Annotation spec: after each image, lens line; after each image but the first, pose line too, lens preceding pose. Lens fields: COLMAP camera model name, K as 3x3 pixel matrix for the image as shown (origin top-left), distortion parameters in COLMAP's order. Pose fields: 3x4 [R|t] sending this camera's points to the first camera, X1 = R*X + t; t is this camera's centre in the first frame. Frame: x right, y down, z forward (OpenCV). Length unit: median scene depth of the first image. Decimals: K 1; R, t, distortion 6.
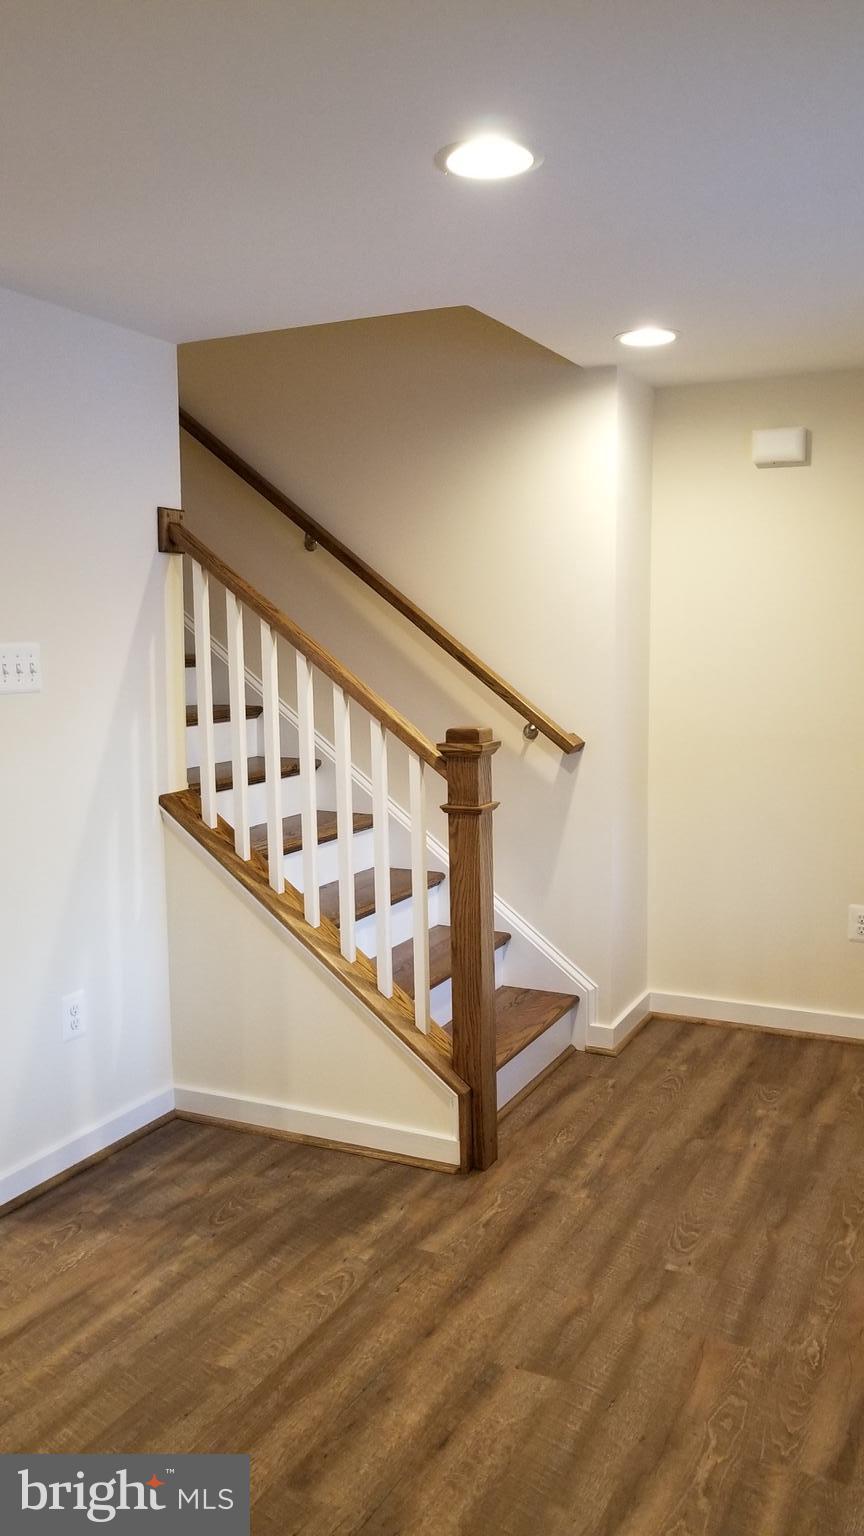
lens RADIAL K [[1222.9, 0, 432.8], [0, 1222.9, 766.3], [0, 0, 1]] dist [-0.006763, 0.005736]
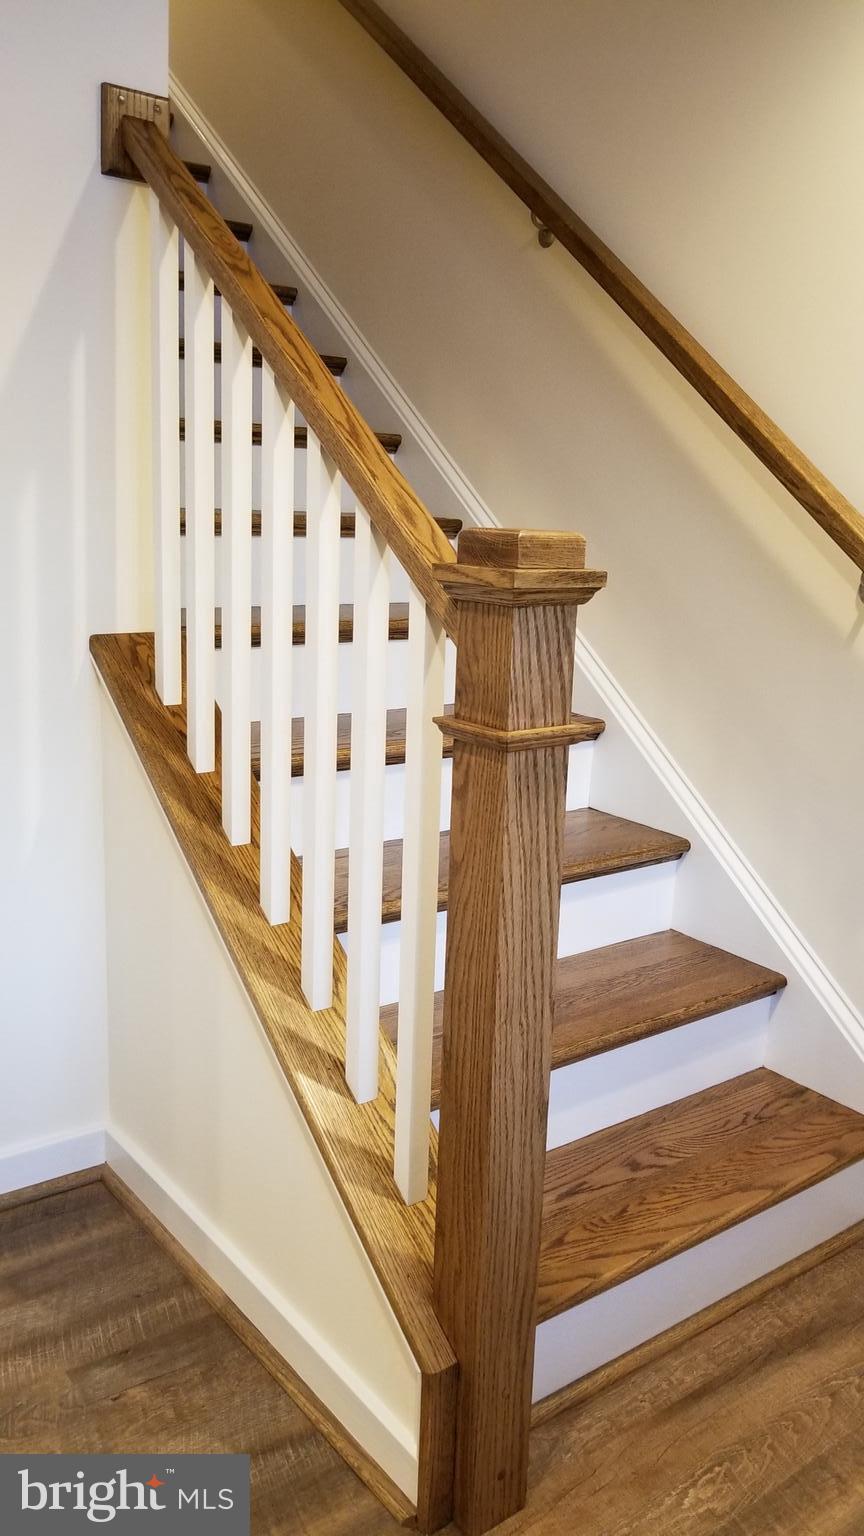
lens RADIAL K [[1222.9, 0, 432.0], [0, 1222.9, 769.5], [0, 0, 1]] dist [-0.006763, 0.005736]
pose [[0.896245, 0.145574, -0.418991, 0.161497], [-0.102996, 0.987092, 0.122641, -0.000703], [0.431436, -0.066762, 0.899670, 0.561594]]
